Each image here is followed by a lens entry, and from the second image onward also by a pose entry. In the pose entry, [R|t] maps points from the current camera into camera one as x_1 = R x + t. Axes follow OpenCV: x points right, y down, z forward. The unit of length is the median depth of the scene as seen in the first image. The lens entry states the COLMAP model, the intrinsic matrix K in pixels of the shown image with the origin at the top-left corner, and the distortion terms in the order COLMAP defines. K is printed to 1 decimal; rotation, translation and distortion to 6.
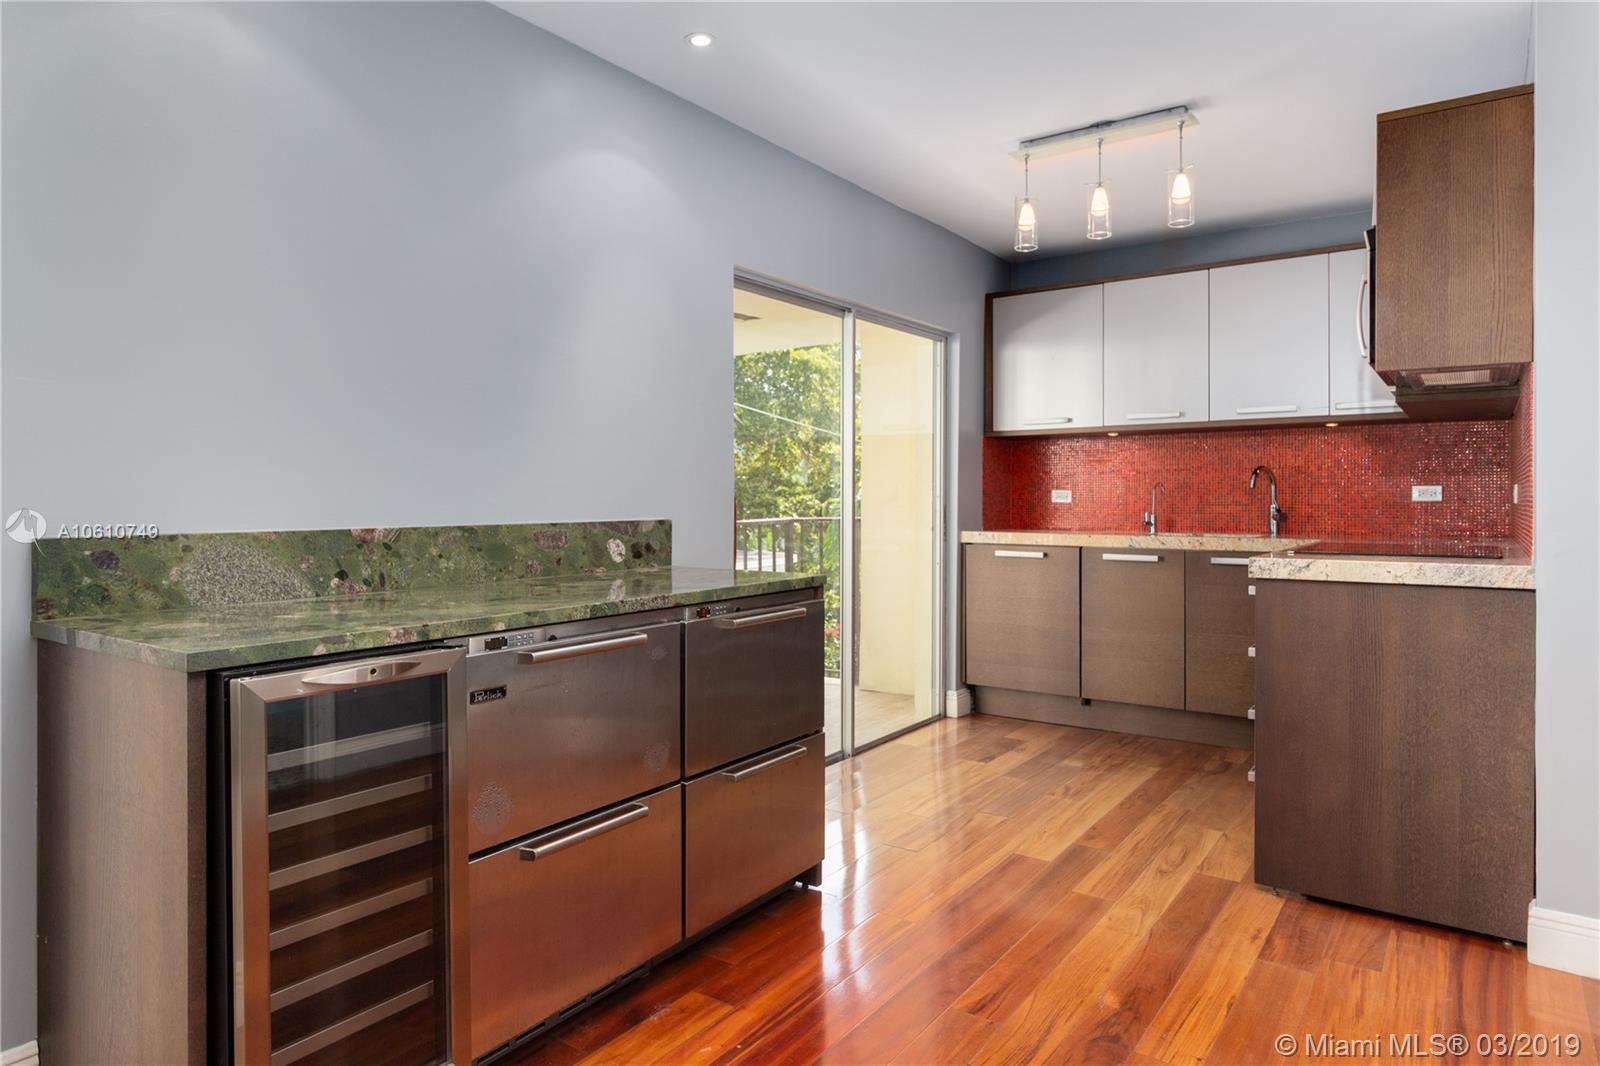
lens RADIAL K [[963.3, 0, 803.2], [0, 963.3, 497.8], [0, 0, 1]] dist [0.001228, -0.001786]
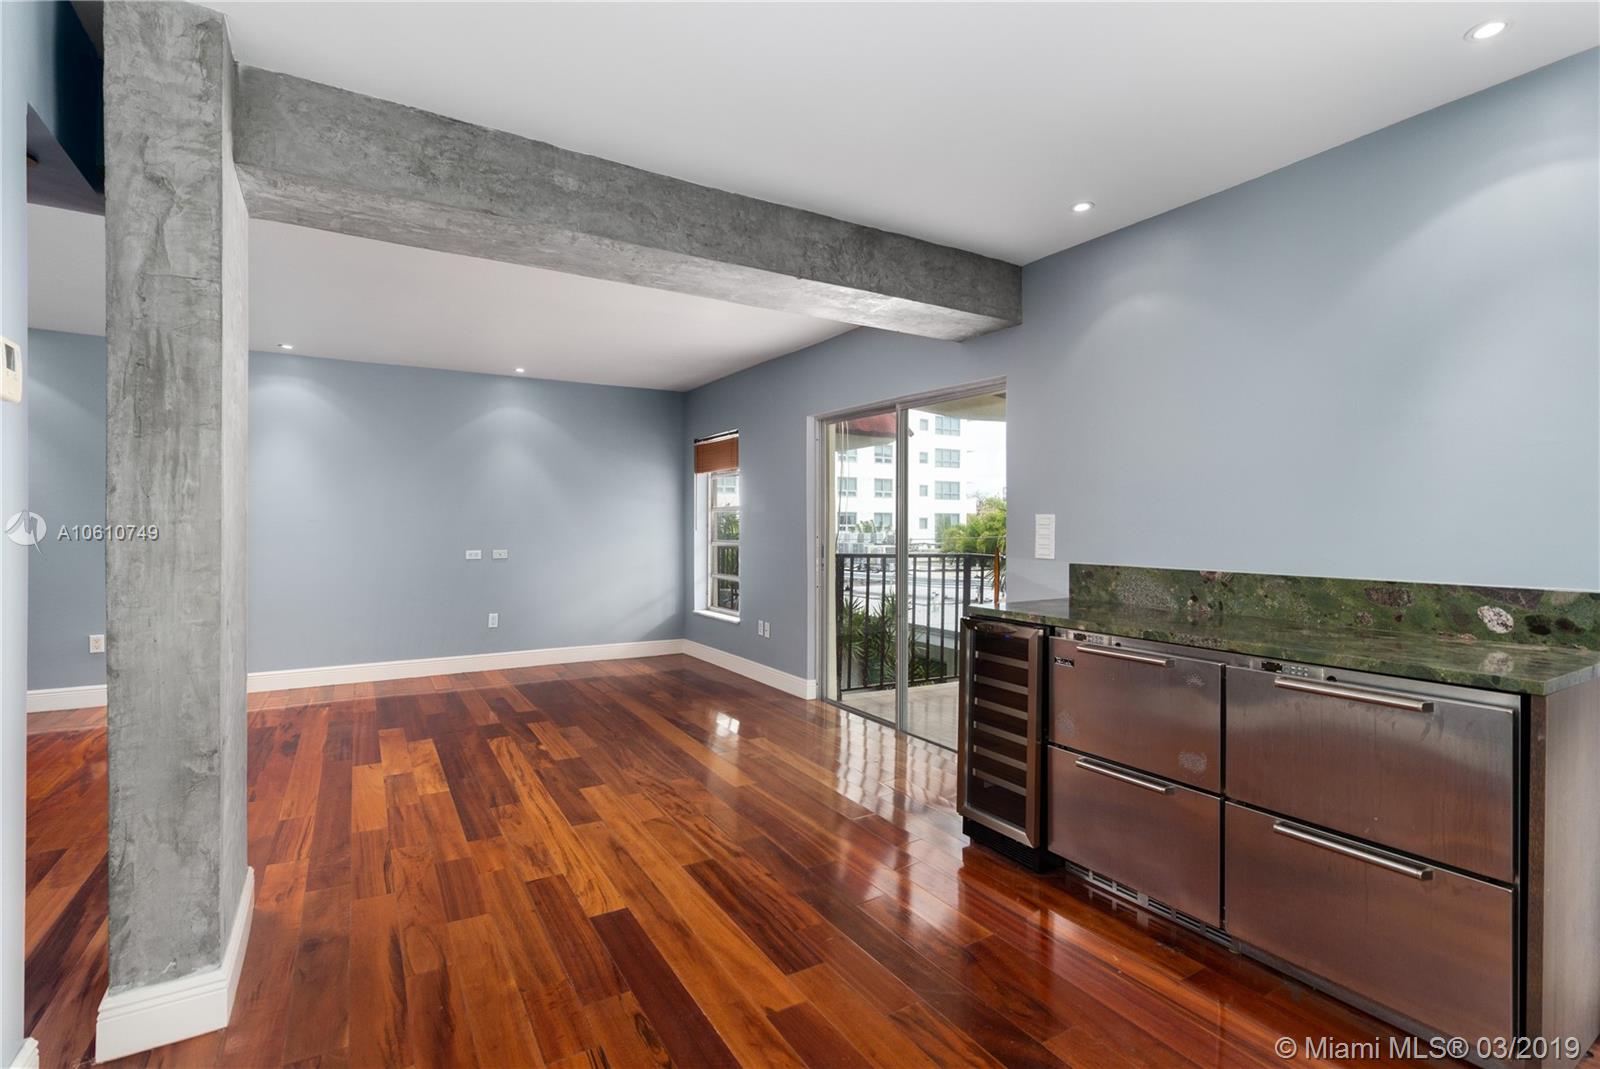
lens RADIAL K [[749.6, 0, 806.8], [0, 749.6, 527.7], [0, 0, 1]] dist [-0.006373, 0.001008]
pose [[-0.396510, 0.007552, -0.917999, 0.452381], [-0.001527, 0.999959, 0.008886, -0.023848], [0.918029, 0.004926, -0.396482, 0.433718]]
